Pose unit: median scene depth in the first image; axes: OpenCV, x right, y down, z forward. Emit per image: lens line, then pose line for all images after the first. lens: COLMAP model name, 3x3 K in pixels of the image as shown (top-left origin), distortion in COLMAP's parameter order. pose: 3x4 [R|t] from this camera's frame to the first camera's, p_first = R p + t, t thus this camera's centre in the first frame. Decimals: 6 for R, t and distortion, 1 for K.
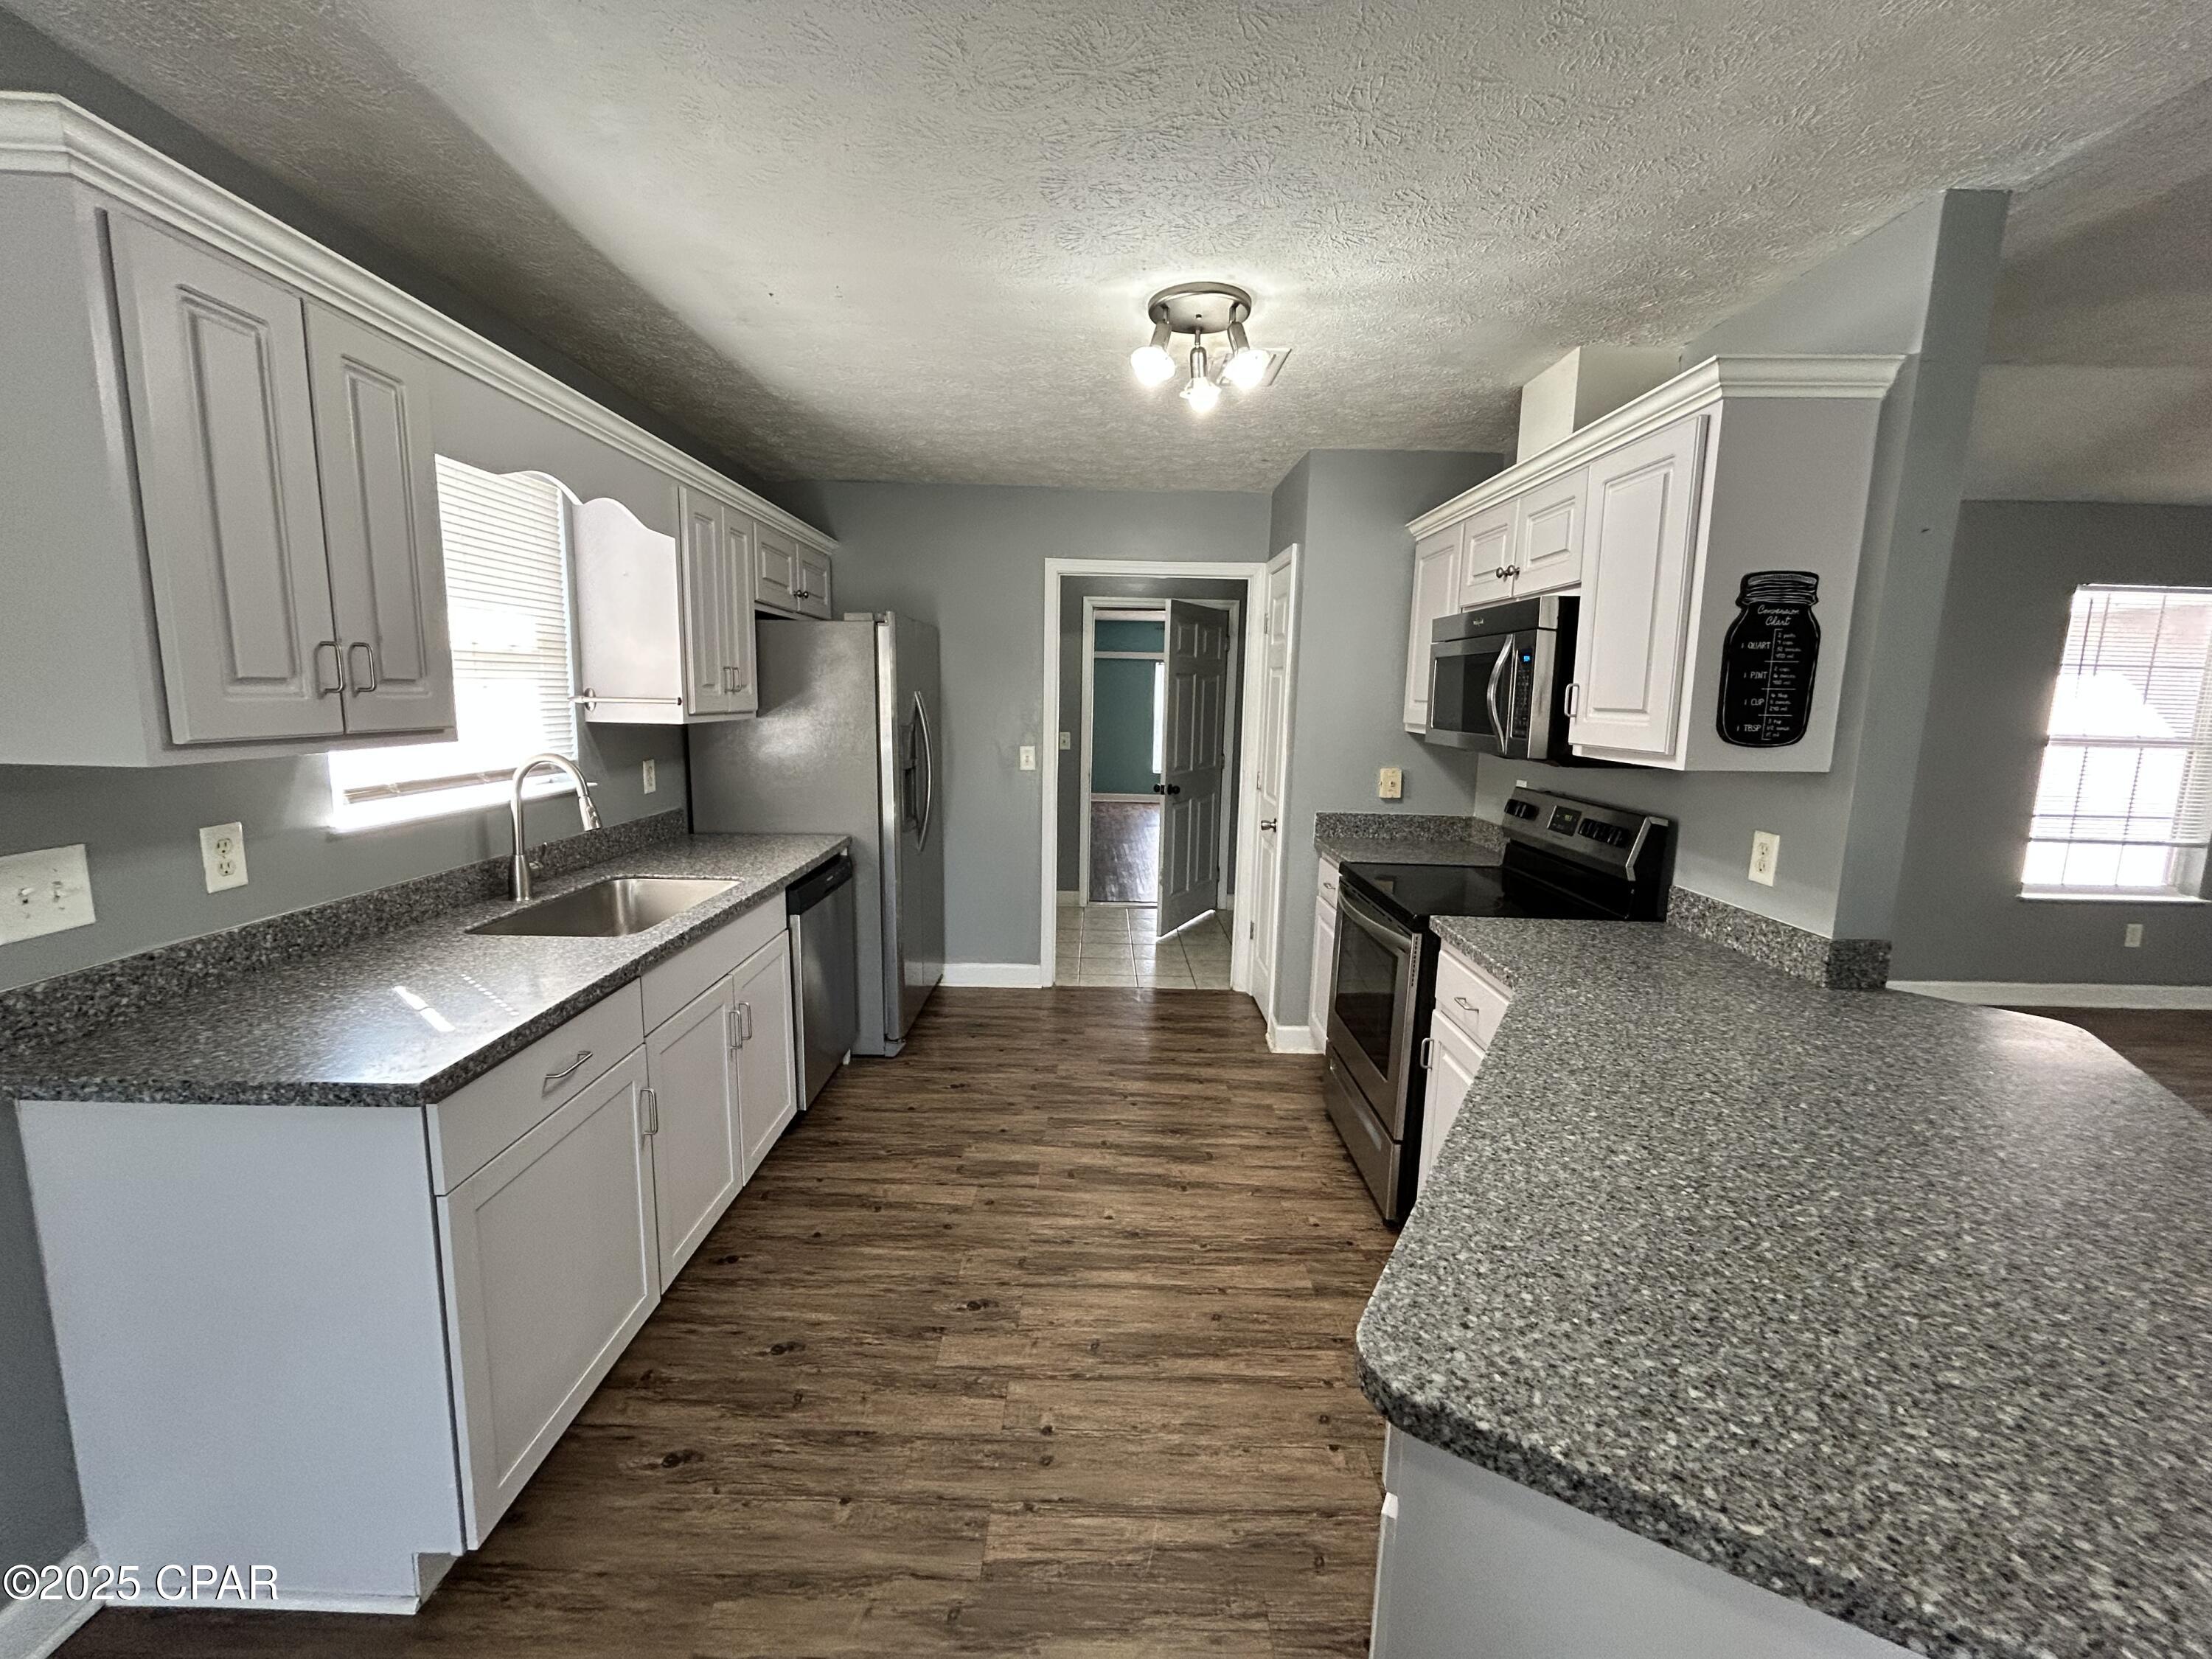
lens RADIAL K [[899.5, 0, 1105.9], [0, 899.5, 827.9], [0, 0, 1]] dist [-0.002542, 0.000843]
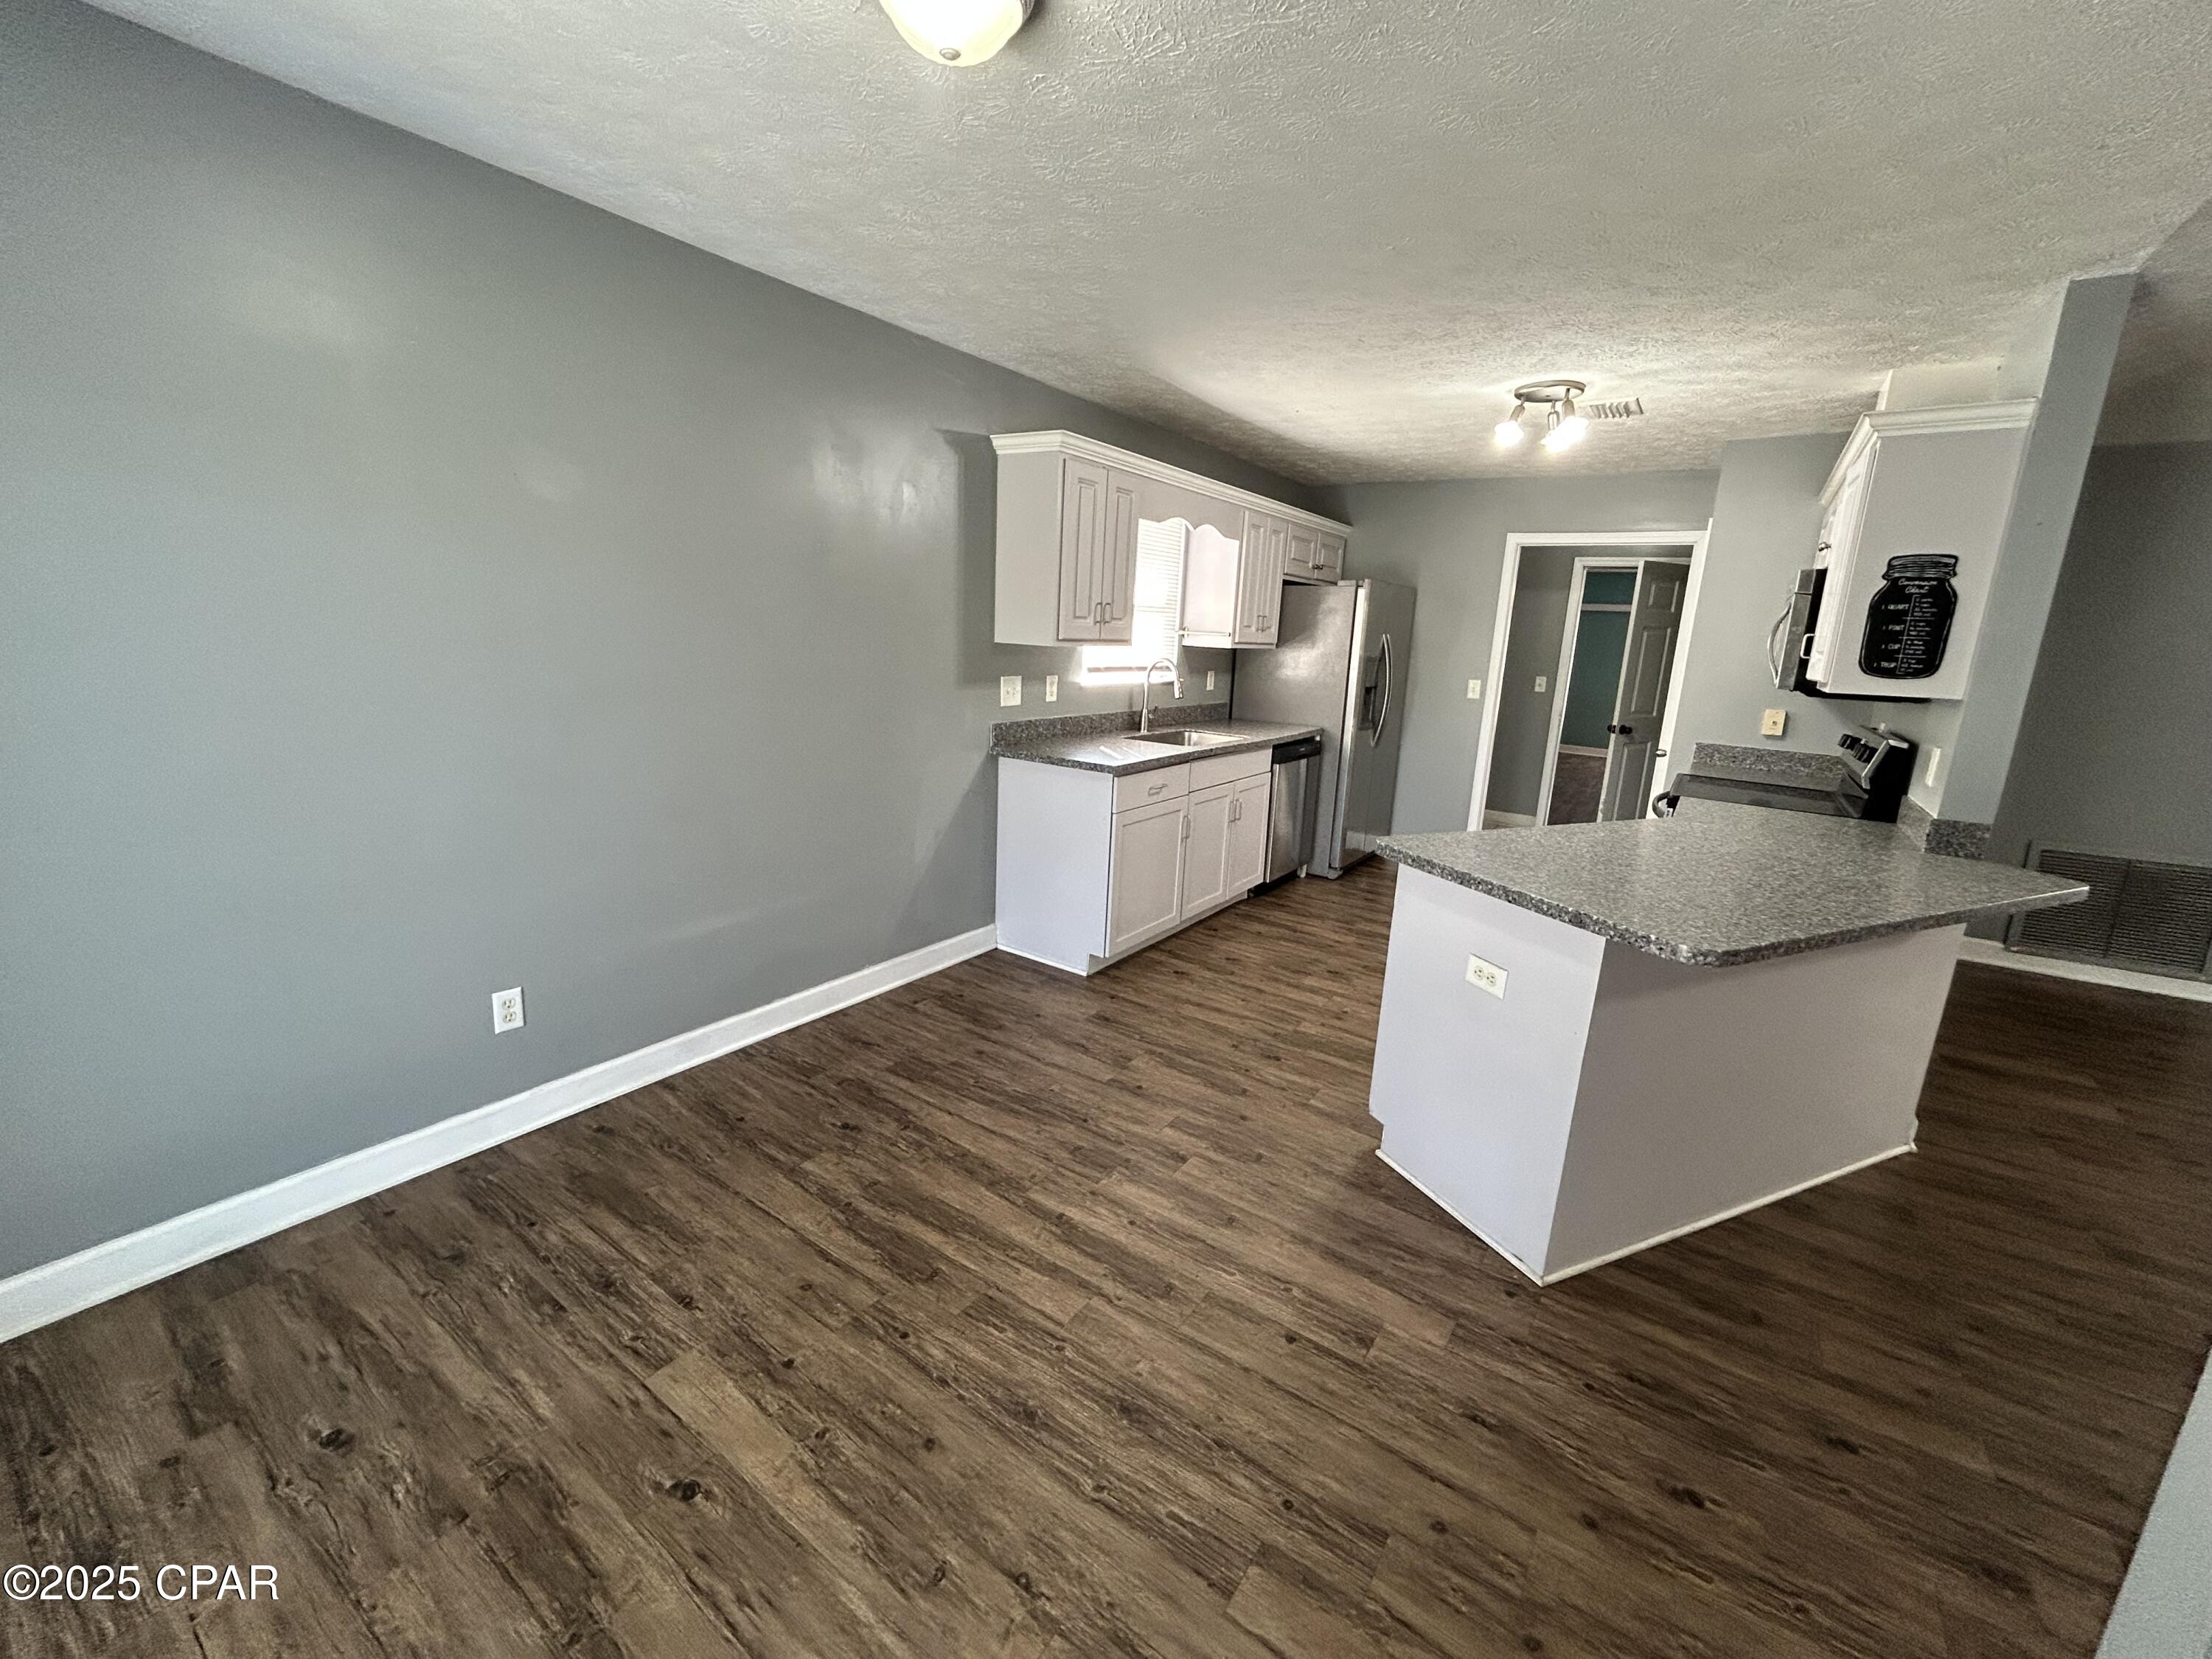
lens RADIAL K [[899.5, 0, 1103.1], [0, 899.5, 829.4], [0, 0, 1]] dist [-0.002542, 0.000843]
pose [[0.821429, 0.142274, -0.552279, 0.401481], [-0.113102, 0.989788, 0.086759, 0.129186], [0.558983, -0.008803, 0.829133, -0.694615]]
